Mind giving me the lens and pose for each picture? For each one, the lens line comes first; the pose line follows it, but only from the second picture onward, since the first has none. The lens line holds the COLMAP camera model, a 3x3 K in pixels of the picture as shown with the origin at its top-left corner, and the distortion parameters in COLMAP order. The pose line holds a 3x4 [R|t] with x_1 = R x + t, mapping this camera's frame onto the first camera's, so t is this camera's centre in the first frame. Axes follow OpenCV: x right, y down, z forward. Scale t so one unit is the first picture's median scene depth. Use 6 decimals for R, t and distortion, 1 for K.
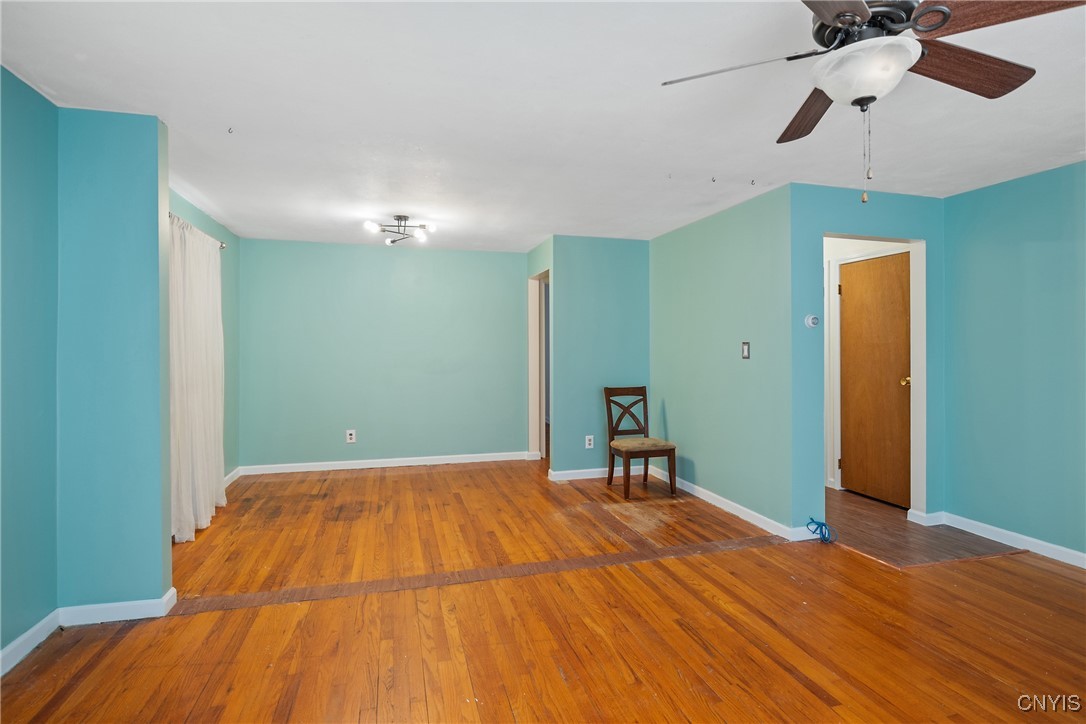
lens RADIAL K [[543.4, 0, 551.4], [0, 543.4, 352.4], [0, 0, 1]] dist [-0.008148, 0.001668]
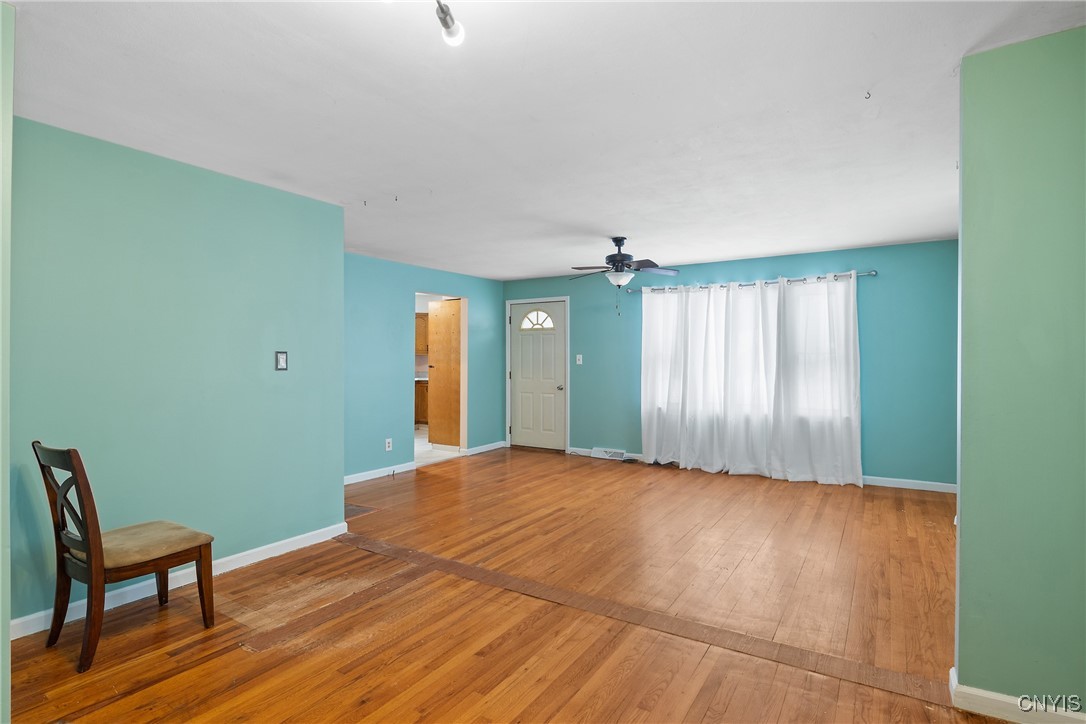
lens RADIAL K [[543.4, 0, 546.8], [0, 543.4, 362.7], [0, 0, 1]] dist [-0.008148, 0.001668]
pose [[-0.663990, -0.003927, 0.747731, -0.648495], [0.004532, 0.999947, 0.009275, -0.008207], [-0.747727, 0.009548, -0.663937, 1.404229]]
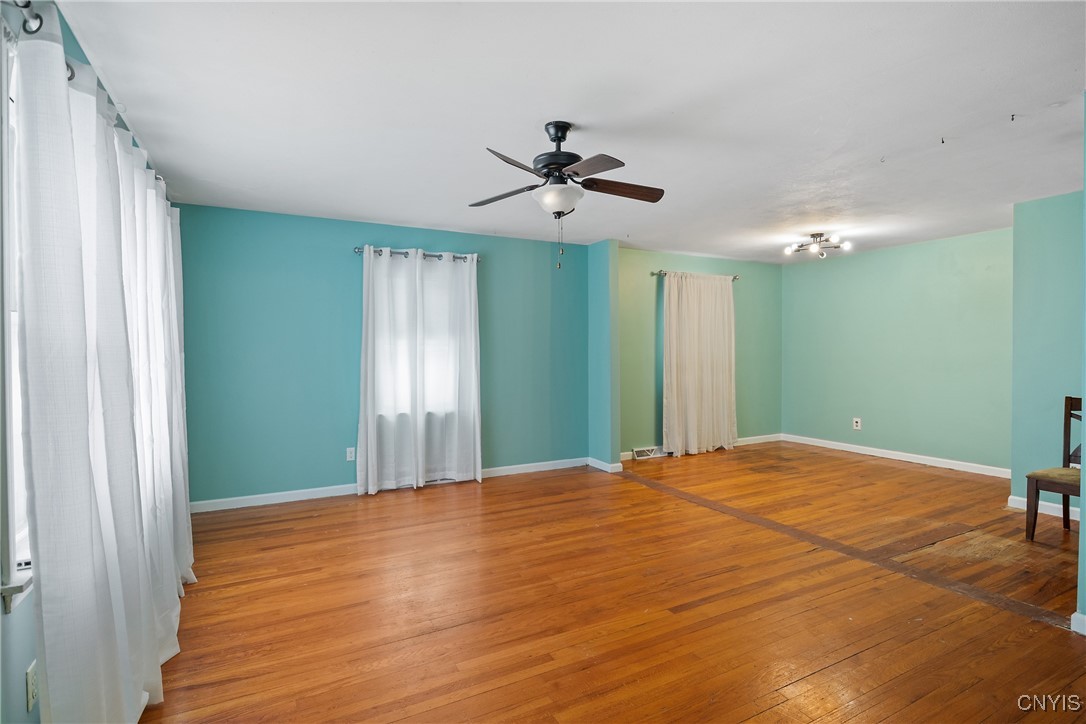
lens RADIAL K [[543.4, 0, 552.4], [0, 543.4, 365.5], [0, 0, 1]] dist [-0.008148, 0.001668]
pose [[0.211139, 0.028493, -0.977041, 0.933985], [0.001411, 0.999565, 0.029454, -0.000890], [0.977455, -0.007598, 0.211007, 0.226788]]
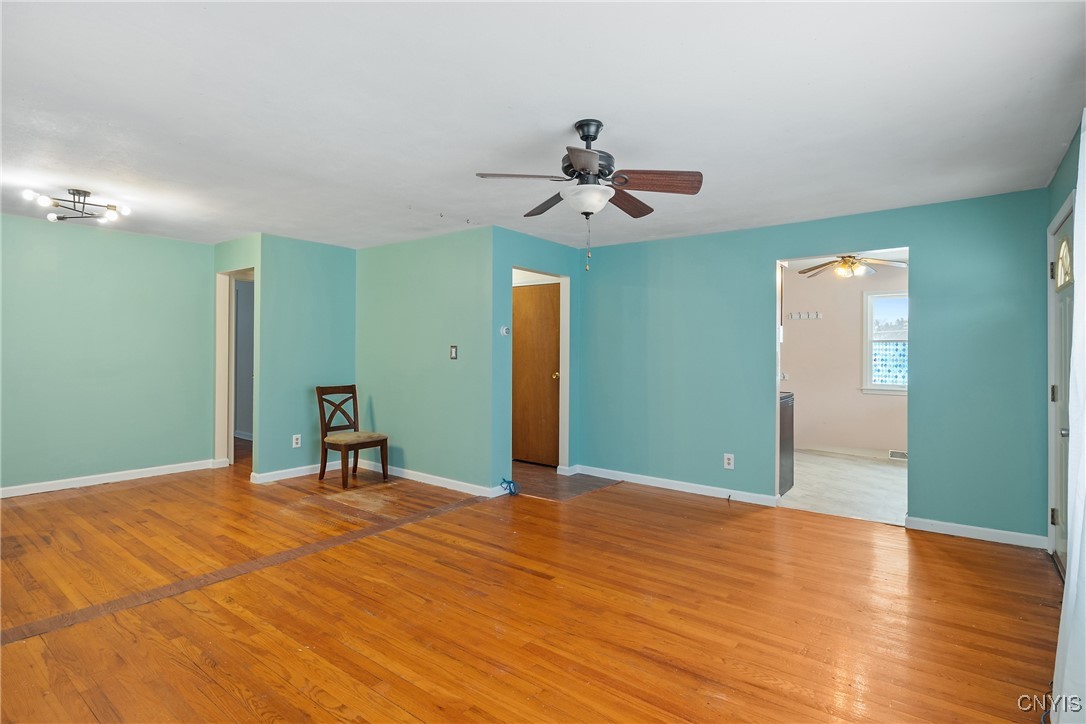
lens RADIAL K [[543.4, 0, 548.6], [0, 543.4, 354.7], [0, 0, 1]] dist [-0.008148, 0.001668]
pose [[0.805524, 0.005733, 0.592535, -0.224239], [-0.007281, 0.999973, 0.000223, -0.000296], [-0.592518, -0.004494, 0.805545, -0.139739]]
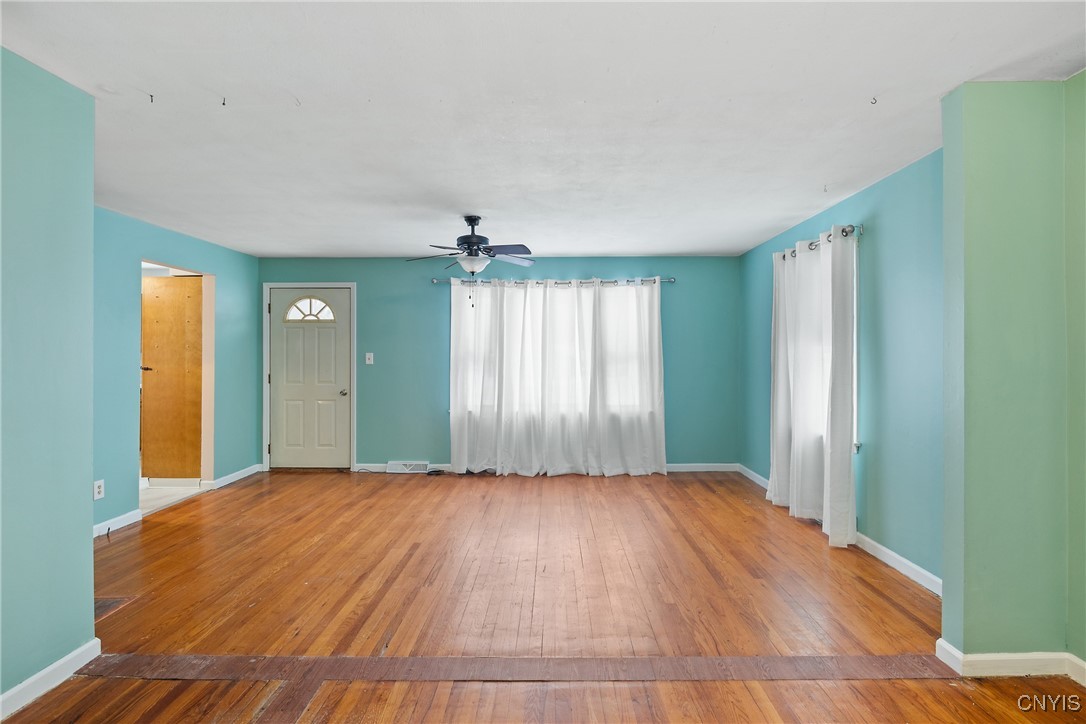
lens RADIAL K [[543.4, 0, 547.2], [0, 543.4, 356.5], [0, 0, 1]] dist [-0.008148, 0.001668]
pose [[-0.956927, 0.002905, 0.290316, -0.254488], [0.003517, 0.999993, 0.001589, -0.007673], [-0.290309, 0.002542, -0.956930, 1.436545]]
